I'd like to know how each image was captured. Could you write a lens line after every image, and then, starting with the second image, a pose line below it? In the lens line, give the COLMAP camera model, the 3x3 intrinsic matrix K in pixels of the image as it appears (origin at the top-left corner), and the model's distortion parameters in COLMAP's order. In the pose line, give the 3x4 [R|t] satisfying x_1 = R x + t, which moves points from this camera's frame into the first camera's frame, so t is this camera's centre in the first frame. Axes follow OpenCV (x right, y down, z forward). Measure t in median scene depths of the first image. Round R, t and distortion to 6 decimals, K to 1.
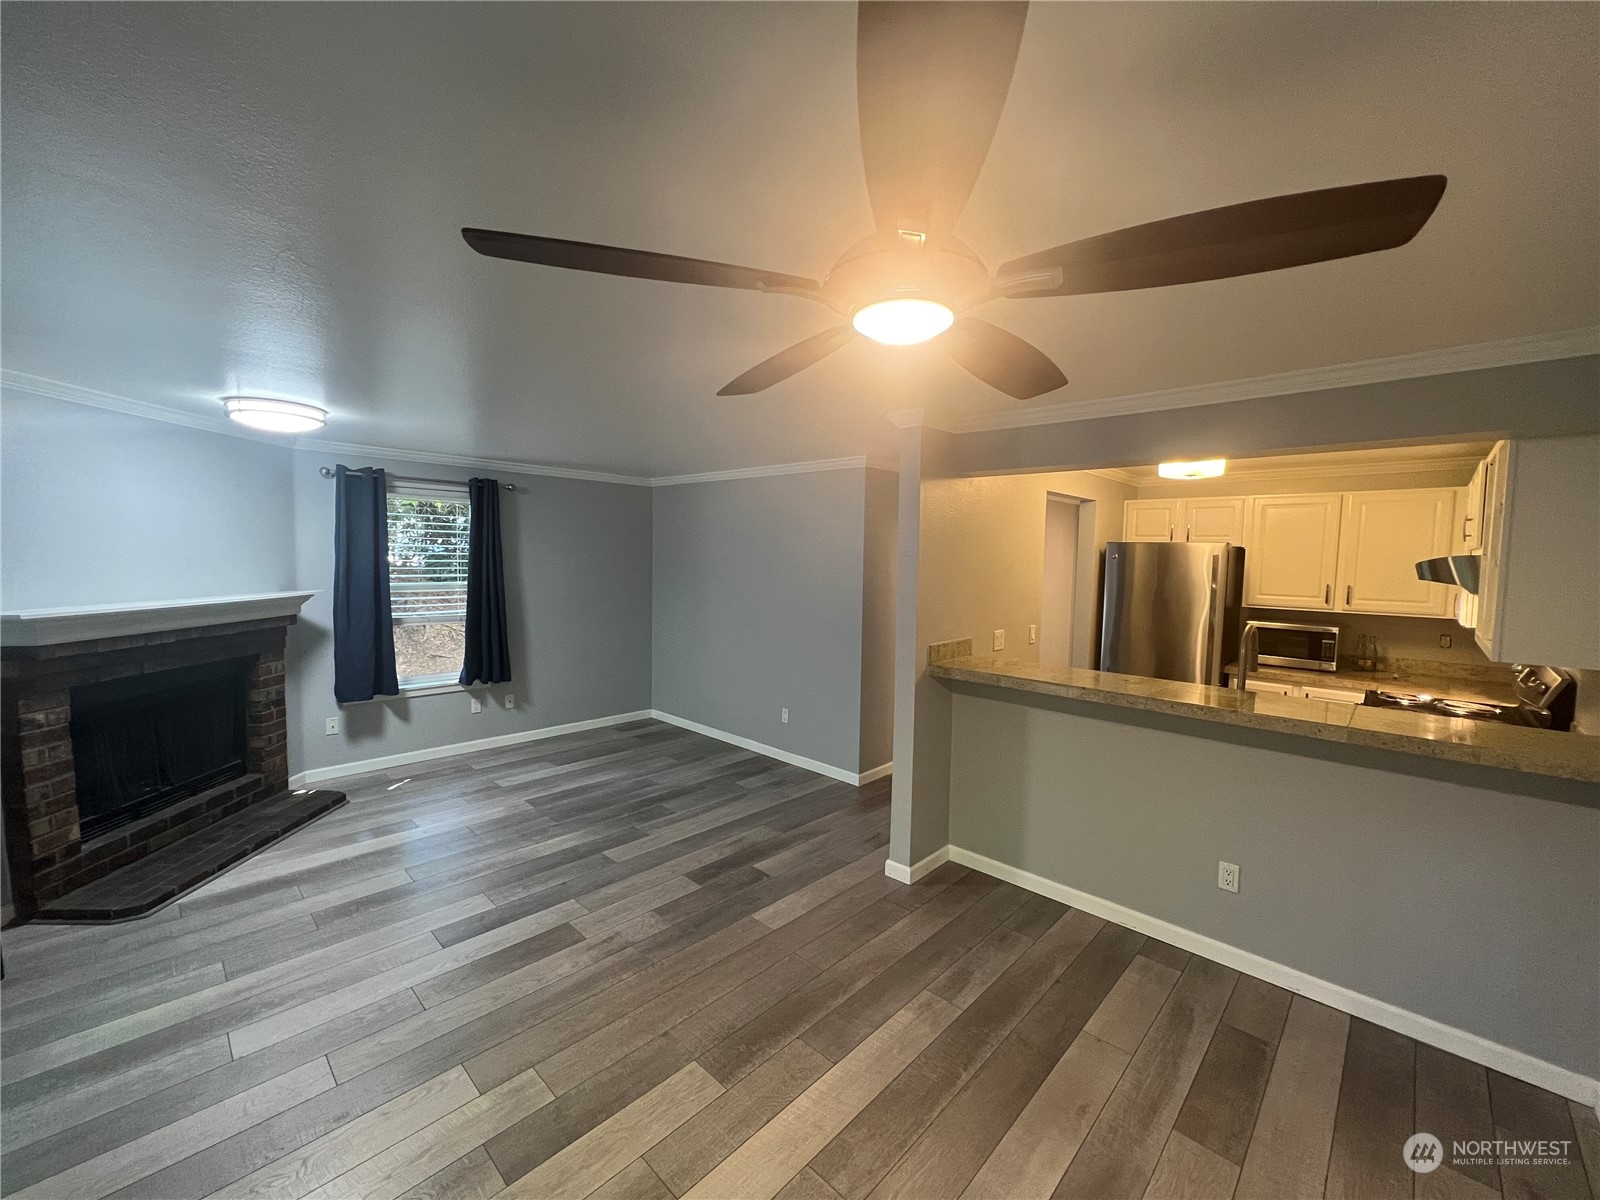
lens RADIAL K [[648.2, 0, 800.0], [0, 648.2, 600.0], [0, 0, 1]] dist [-0.000575, 0.000086]
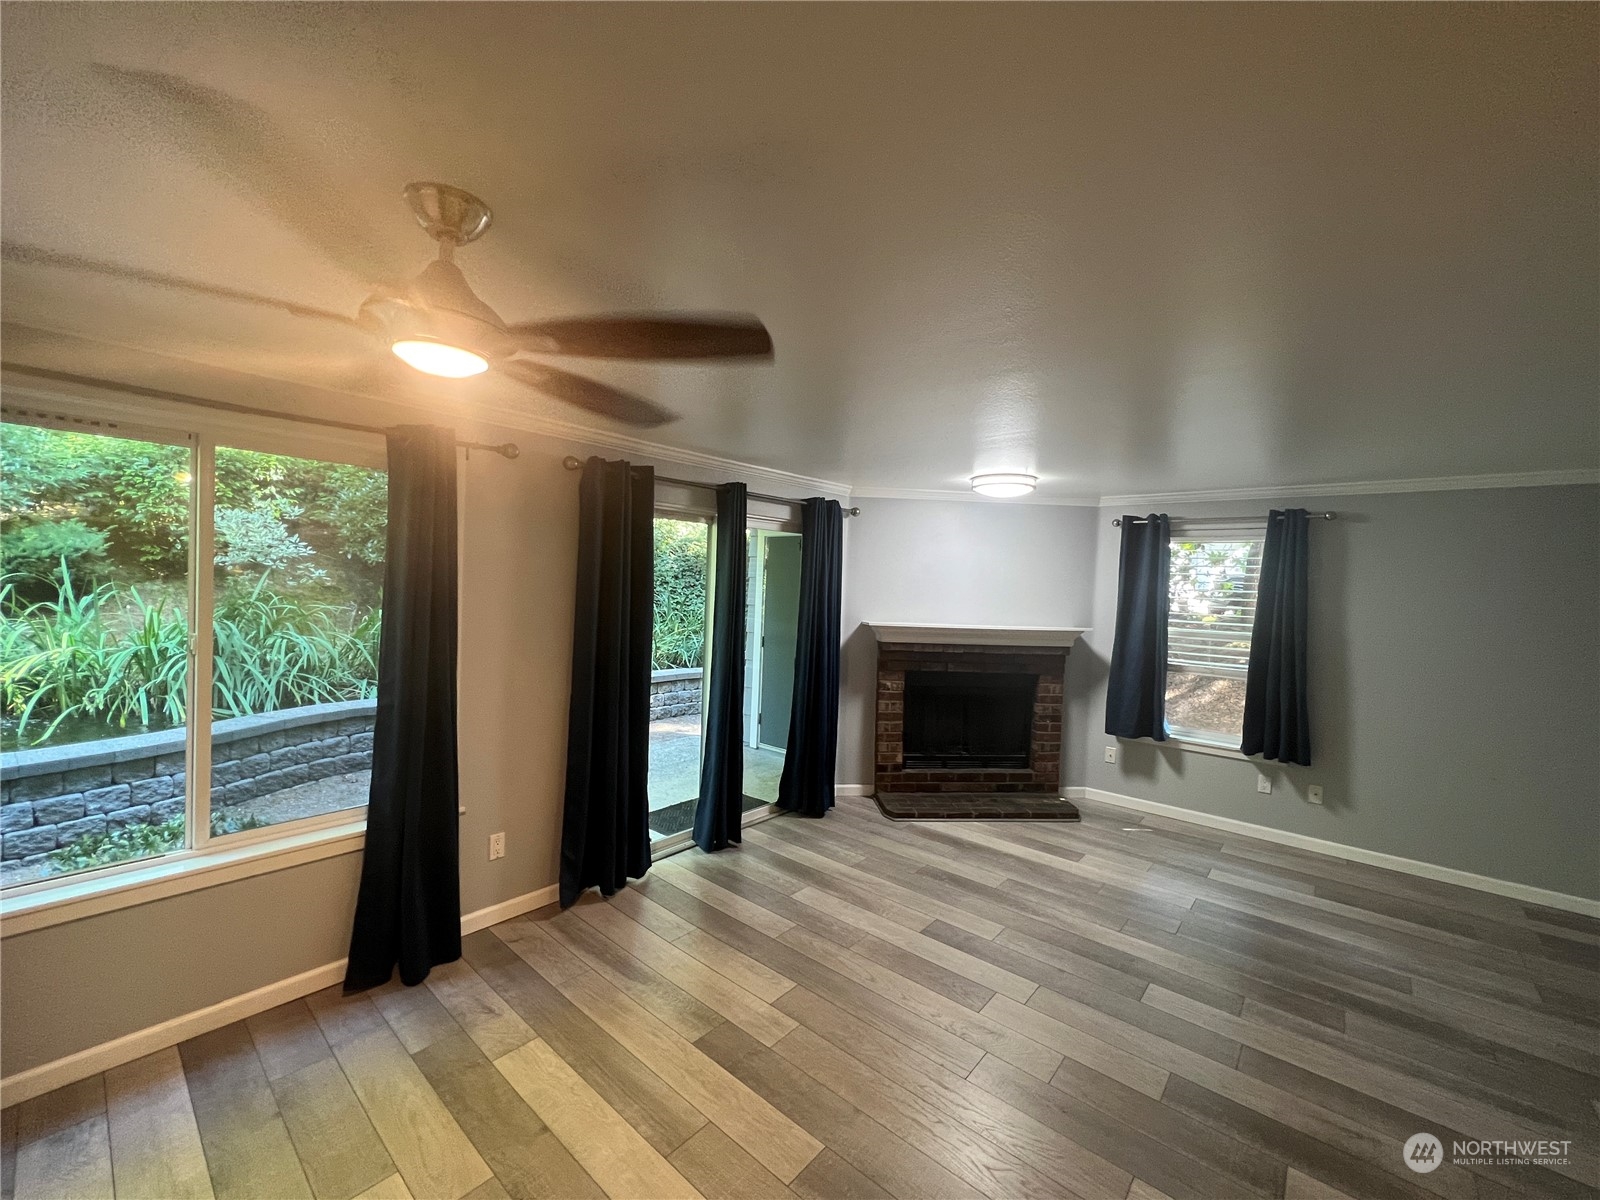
lens RADIAL K [[648.2, 0, 800.0], [0, 648.2, 600.0], [0, 0, 1]] dist [-0.000575, 0.000086]
pose [[0.051632, 0.007160, -0.998641, 0.377541], [-0.100785, 0.994906, 0.001922, -0.015584], [0.993568, 0.100548, 0.052091, 0.446415]]
